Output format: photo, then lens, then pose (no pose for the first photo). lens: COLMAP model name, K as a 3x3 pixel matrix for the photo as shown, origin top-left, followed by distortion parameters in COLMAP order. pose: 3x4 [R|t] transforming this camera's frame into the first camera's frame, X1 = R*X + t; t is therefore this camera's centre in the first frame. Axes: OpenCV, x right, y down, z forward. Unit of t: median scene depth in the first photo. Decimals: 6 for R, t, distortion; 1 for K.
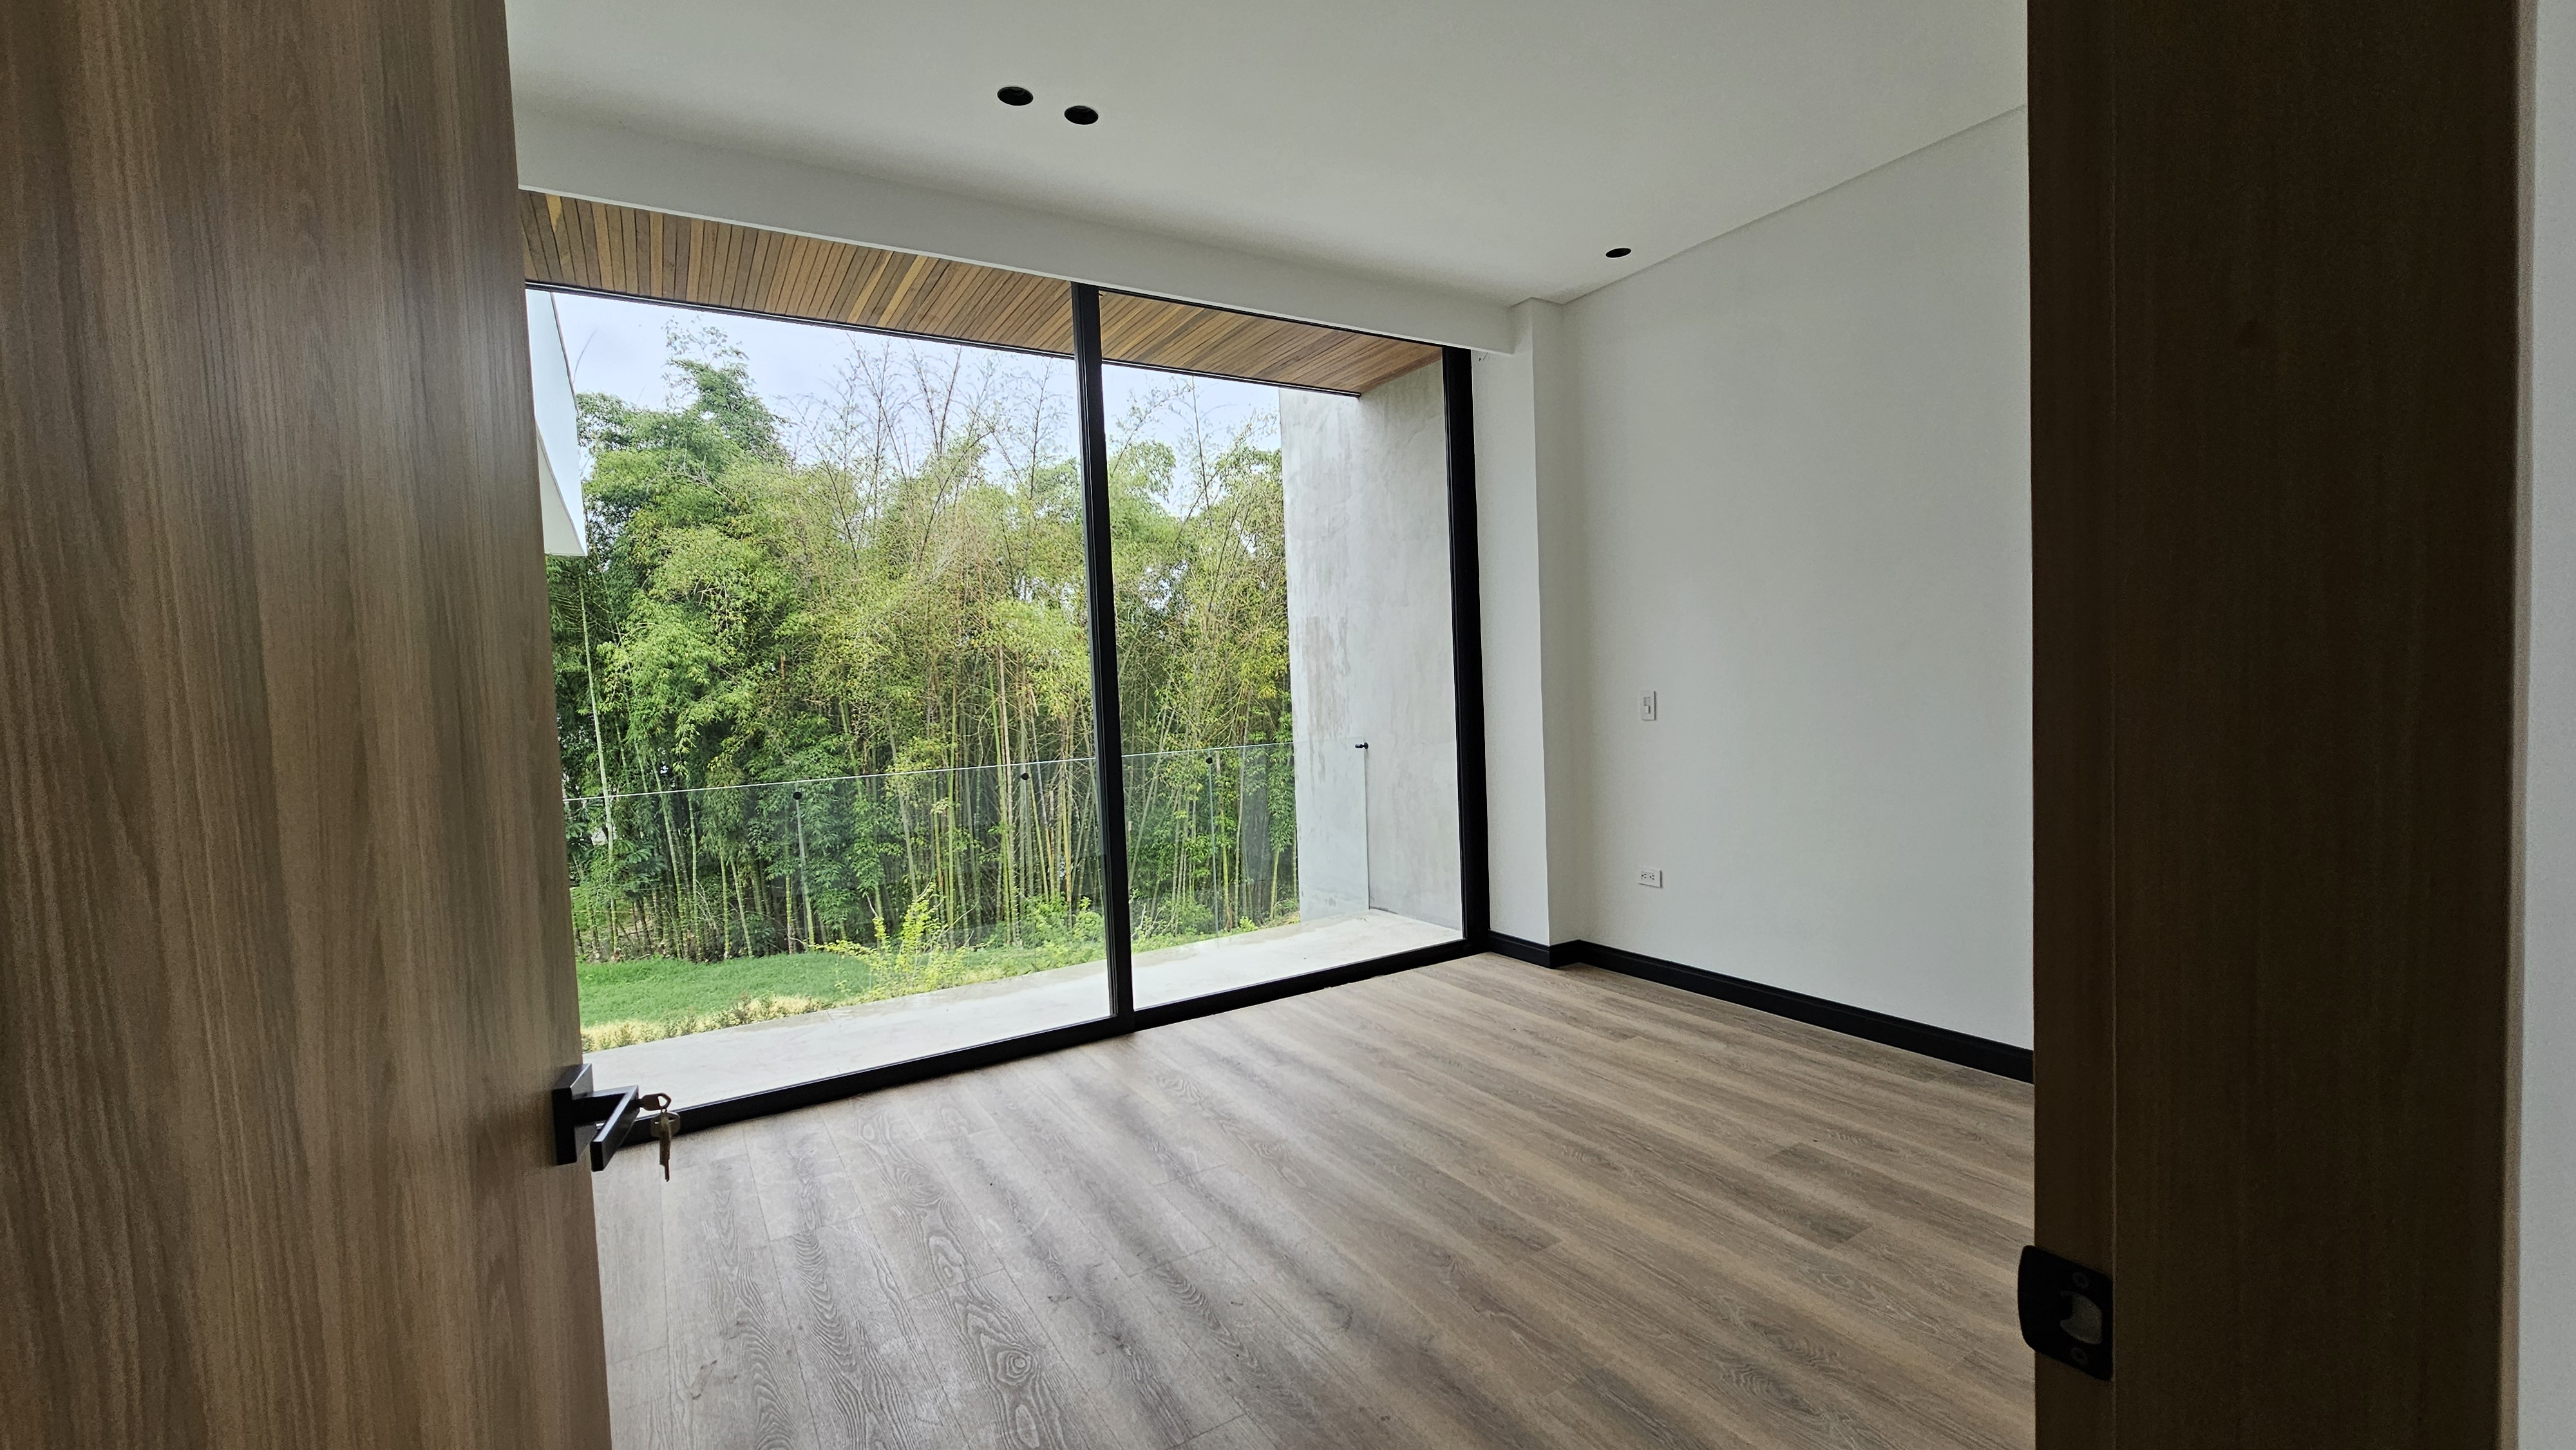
lens RADIAL K [[1045.9, 0, 1286.9], [0, 1045.9, 727.7], [0, 0, 1]] dist [-0.001885, 0.000050]
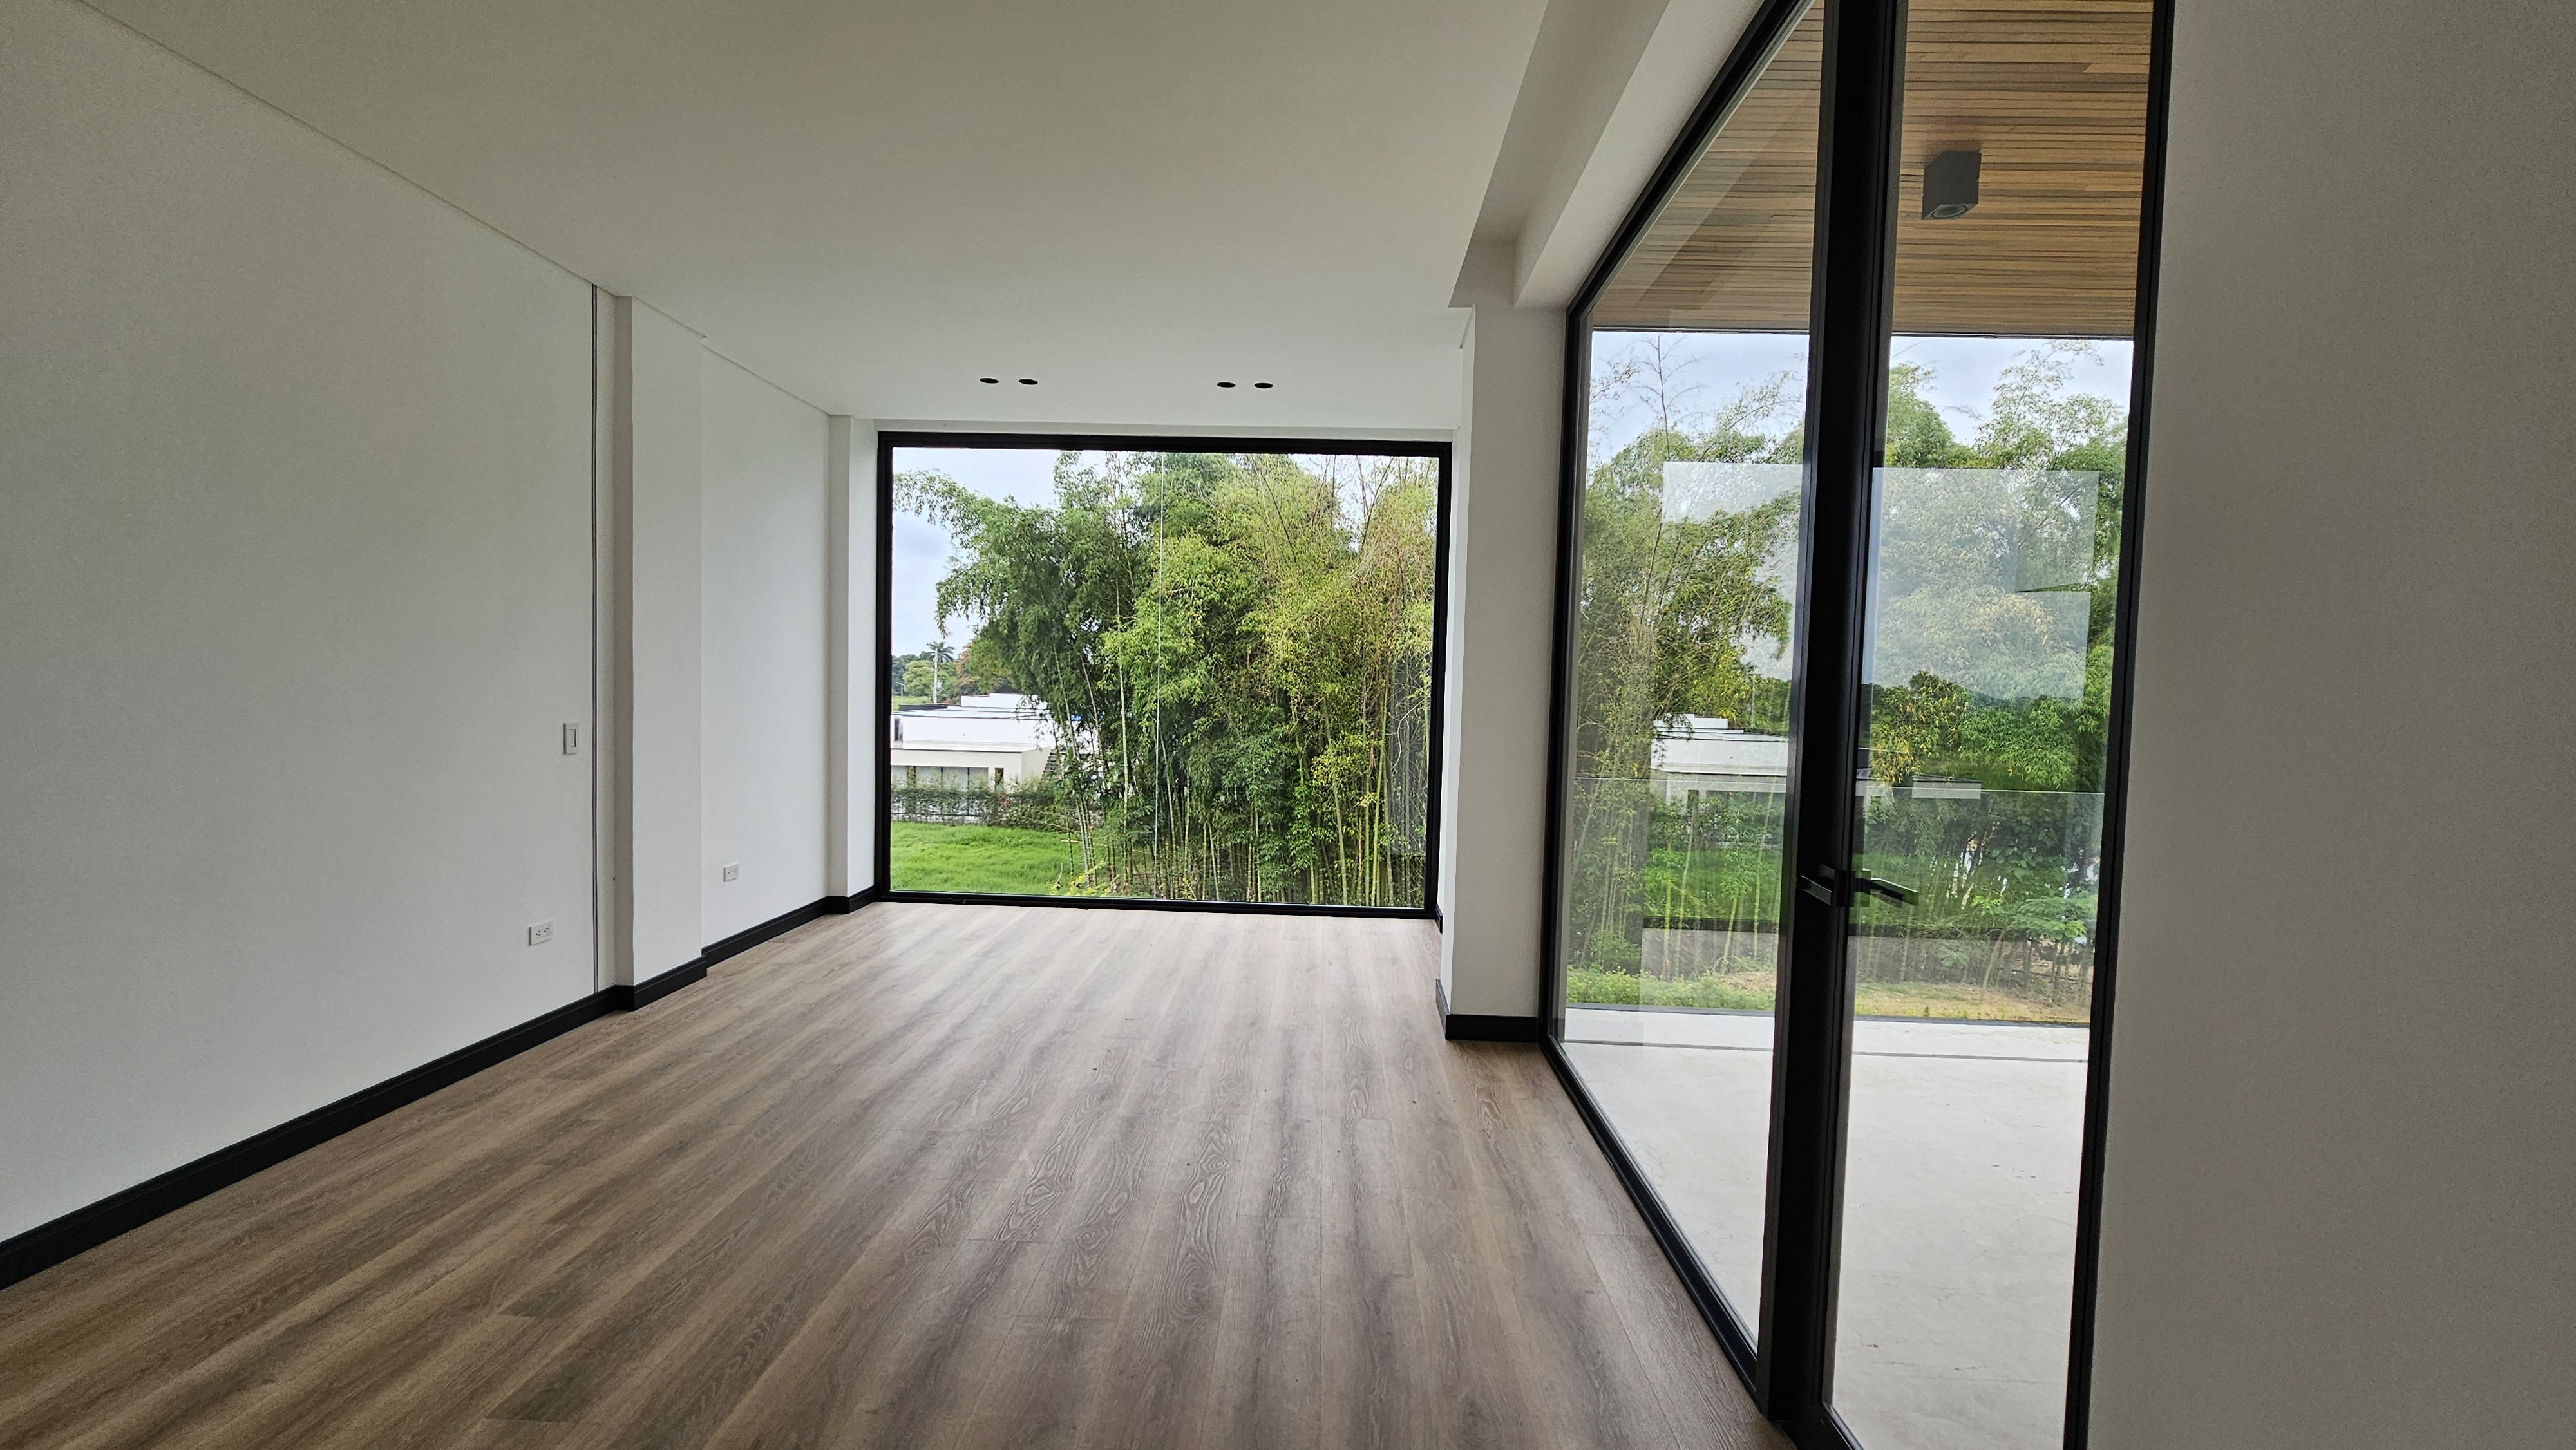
lens RADIAL K [[1045.9, 0, 1289.9], [0, 1045.9, 742.5], [0, 0, 1]] dist [-0.001885, 0.000050]
pose [[0.836718, 0.089708, -0.540236, 0.171796], [-0.085414, 0.995797, 0.033066, -0.010216], [0.540932, 0.018477, 0.840863, 0.079945]]
